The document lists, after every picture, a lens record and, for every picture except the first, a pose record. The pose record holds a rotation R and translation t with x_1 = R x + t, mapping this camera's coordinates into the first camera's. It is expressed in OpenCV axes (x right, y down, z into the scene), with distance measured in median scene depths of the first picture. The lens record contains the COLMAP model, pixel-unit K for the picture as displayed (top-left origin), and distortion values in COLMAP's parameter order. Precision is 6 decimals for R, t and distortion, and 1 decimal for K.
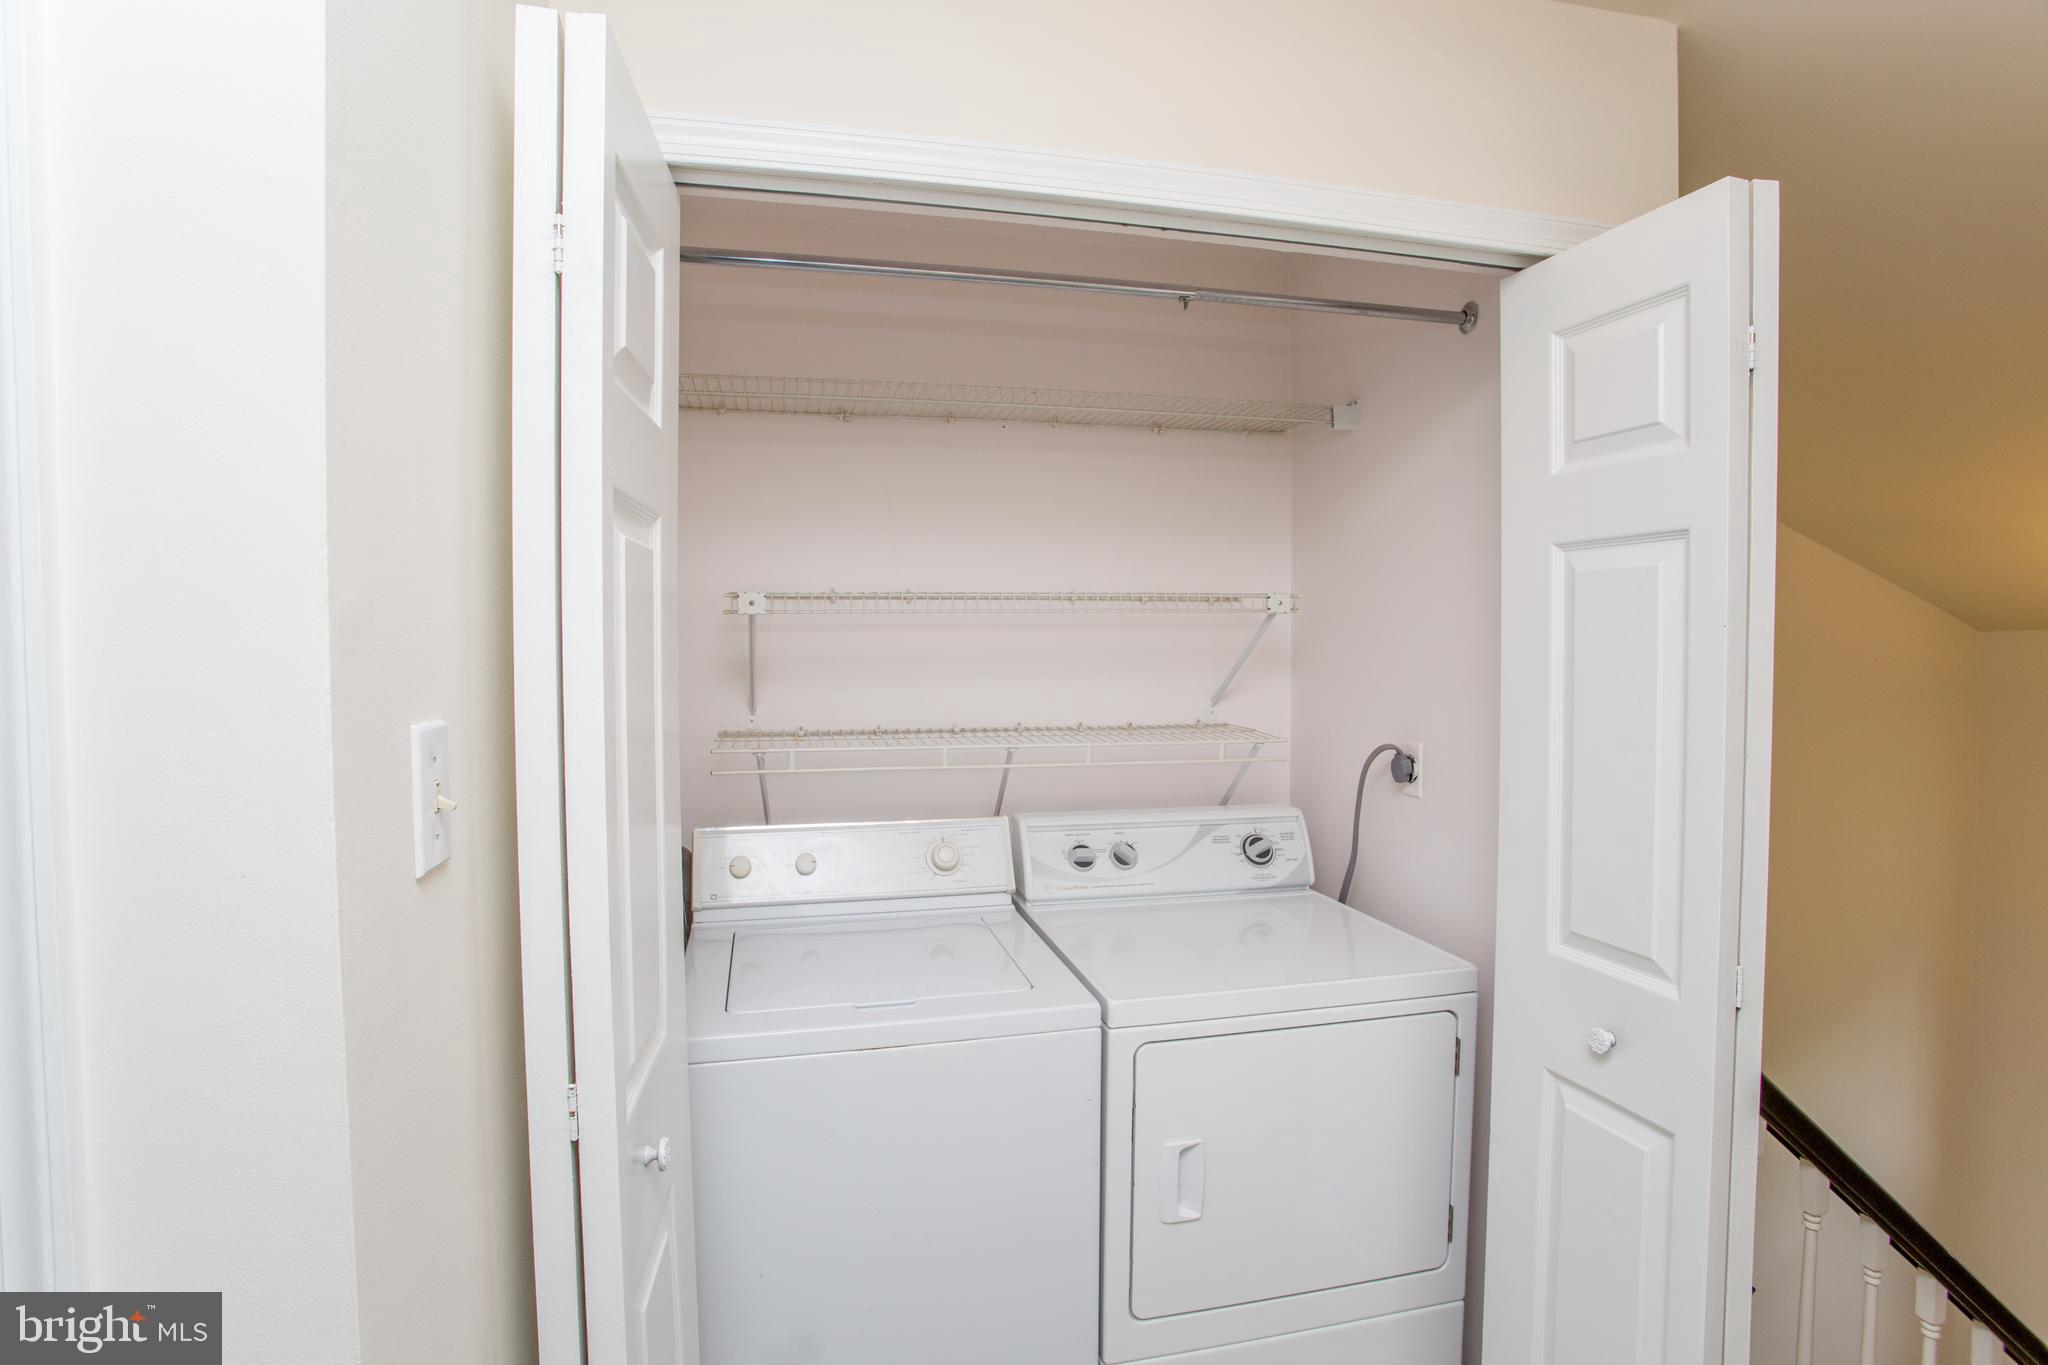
lens RADIAL K [[996.6, 0, 1020.1], [0, 996.6, 672.0], [0, 0, 1]] dist [-0.074431, 0.029332]
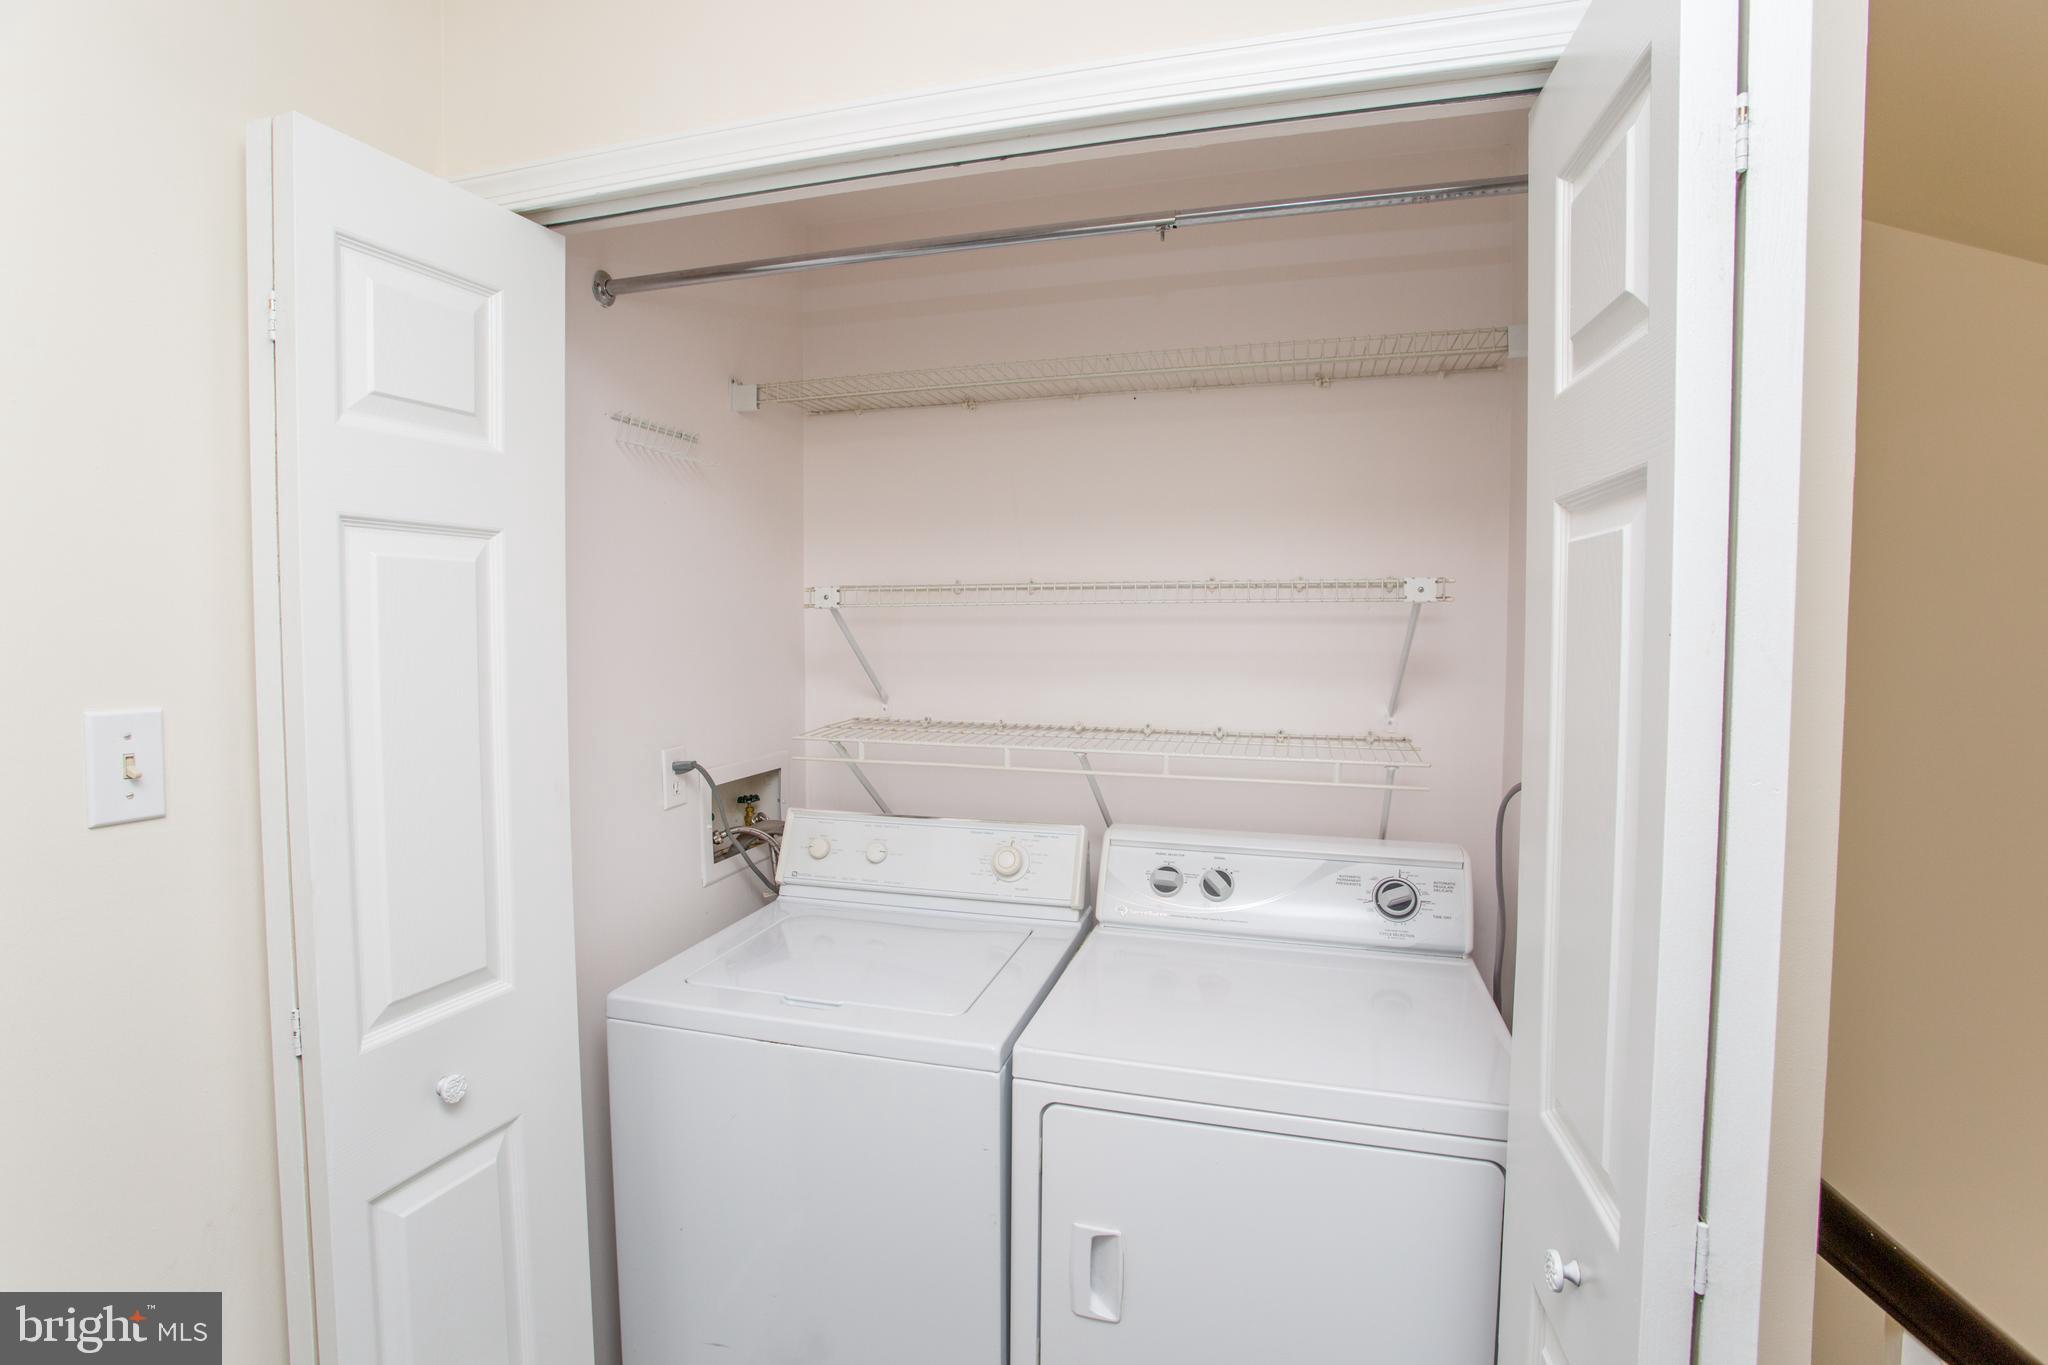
lens RADIAL K [[996.6, 0, 1017.4], [0, 996.6, 674.5], [0, 0, 1]] dist [-0.074431, 0.029332]
pose [[0.875292, 0.028620, -0.482748, 0.353092], [-0.020357, 0.999543, 0.022348, -0.013294], [0.483167, -0.009734, 0.875474, 0.159257]]
